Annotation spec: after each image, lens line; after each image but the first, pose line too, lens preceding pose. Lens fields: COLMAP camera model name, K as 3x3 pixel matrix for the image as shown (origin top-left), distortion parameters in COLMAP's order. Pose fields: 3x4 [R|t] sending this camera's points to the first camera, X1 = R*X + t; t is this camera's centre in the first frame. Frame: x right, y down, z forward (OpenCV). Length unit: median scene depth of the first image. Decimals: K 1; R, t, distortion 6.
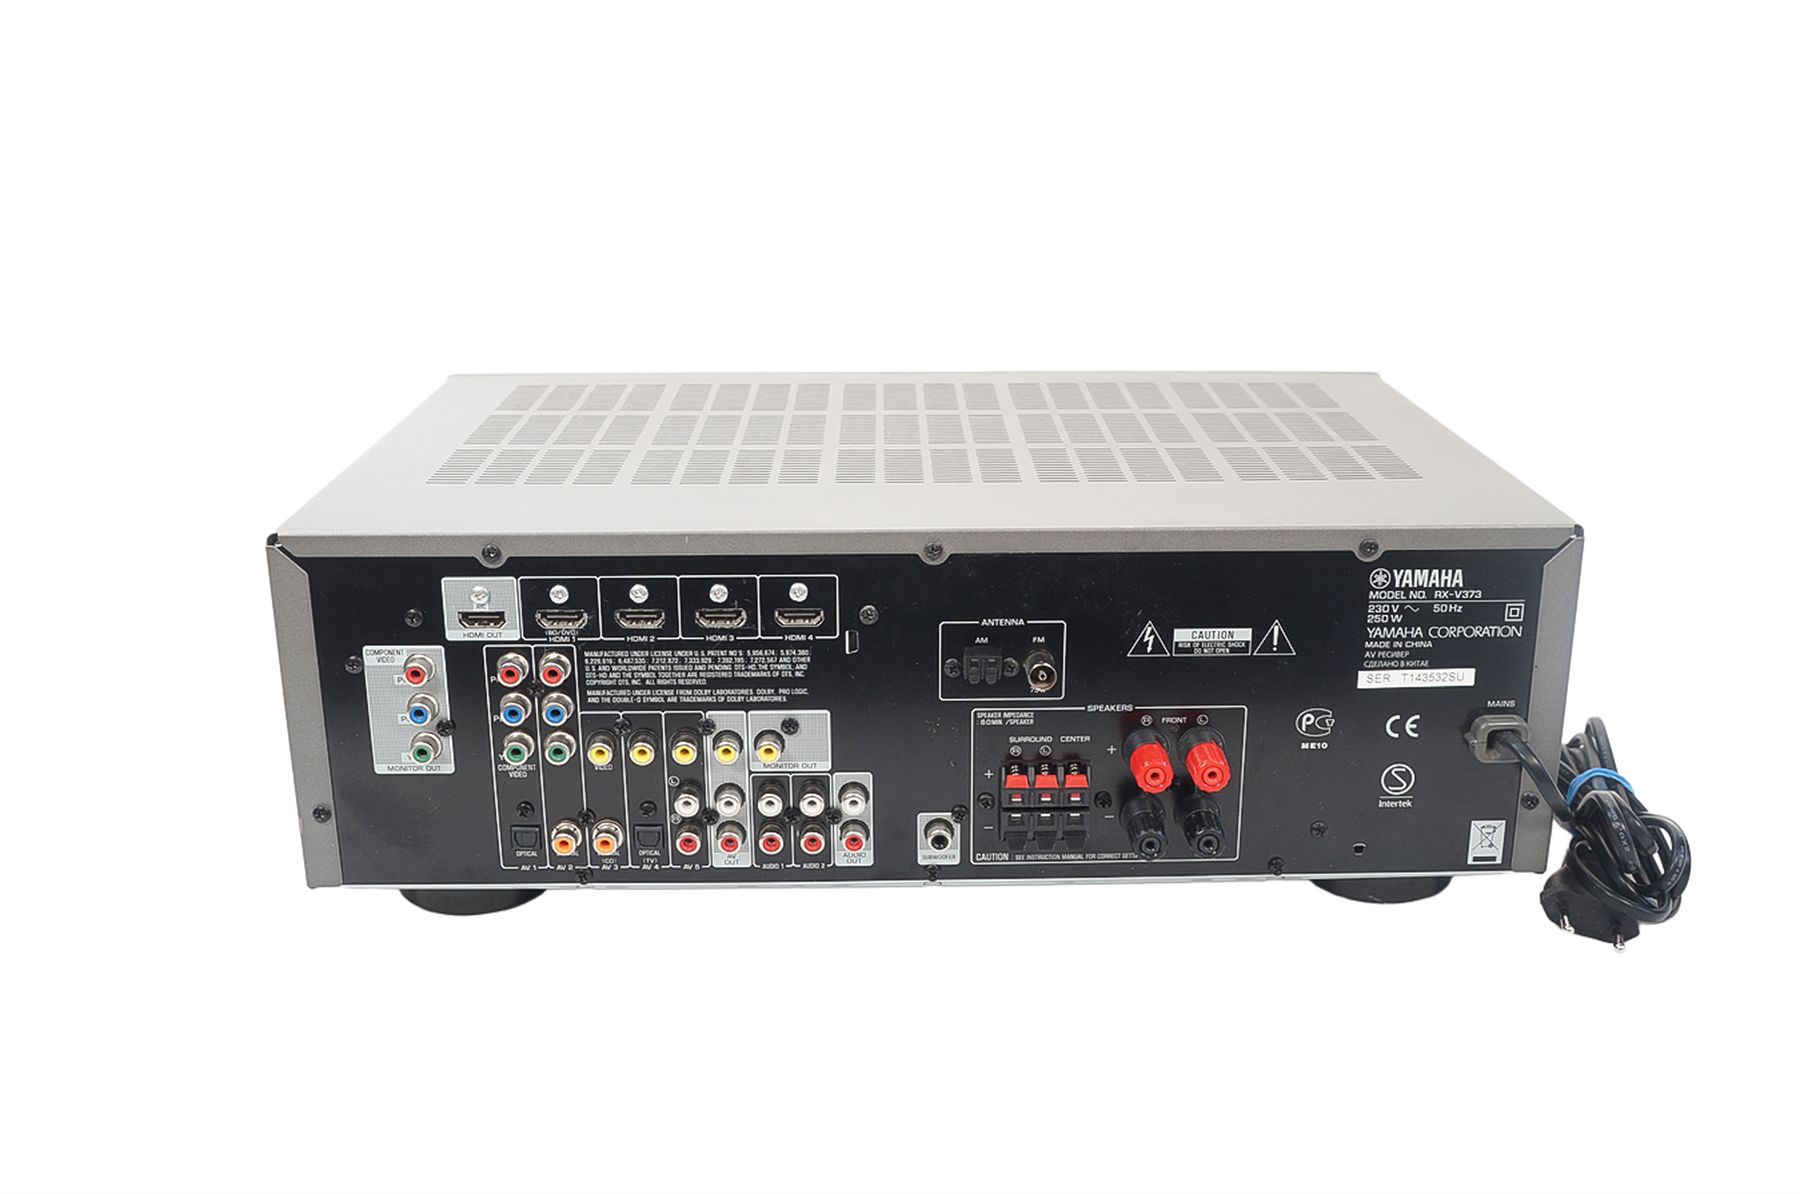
lens RADIAL K [[1744.3, 0, 903.6], [0, 1744.3, 525.1], [0, 0, 1]] dist [-0.064234, 0.013236]
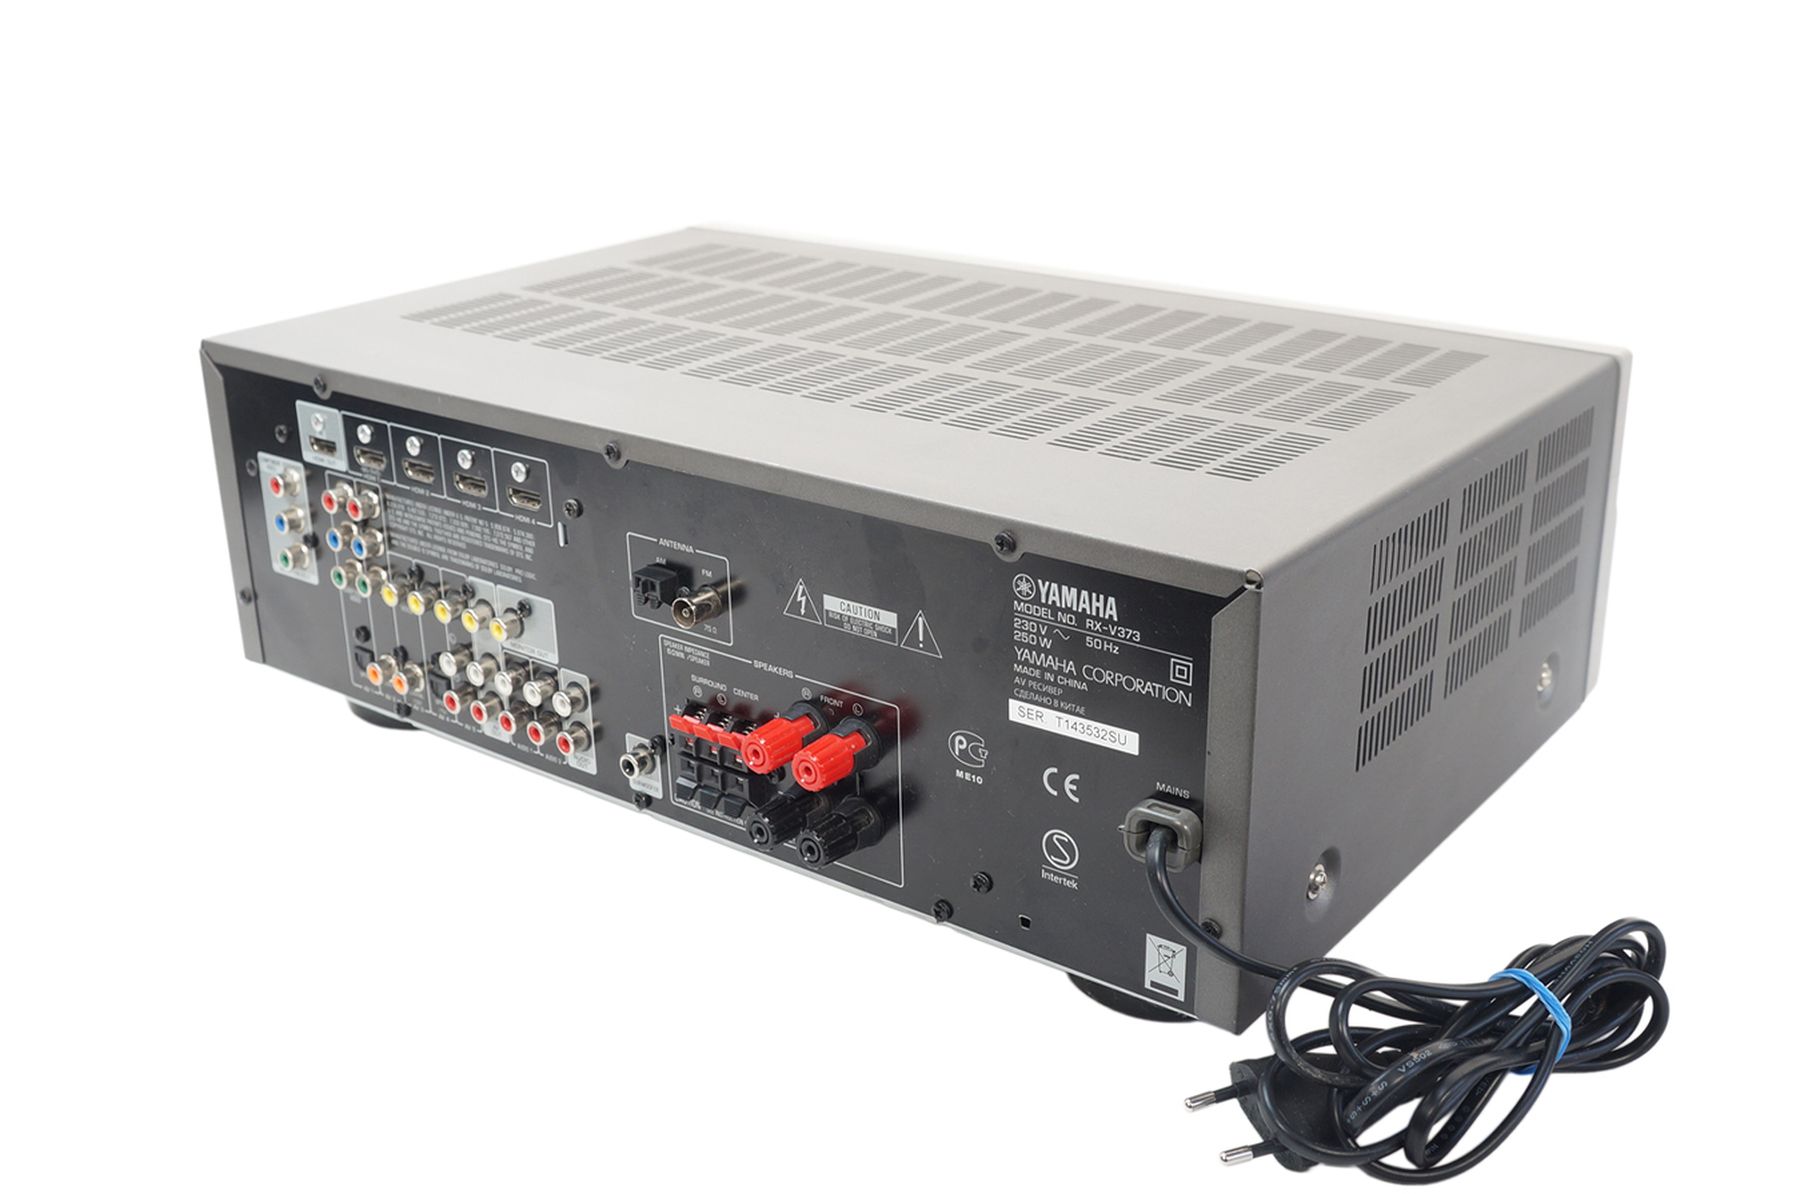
lens RADIAL K [[1920.4, 0, 900.0], [0, 1920.4, 597.0], [0, 0, 1]] dist [-0.072838, 0.001504]
pose [[0.779925, 0.214309, -0.588038, 0.732225], [-0.164547, 0.976708, 0.137717, -0.073667], [0.603855, -0.010648, 0.797023, 0.275613]]
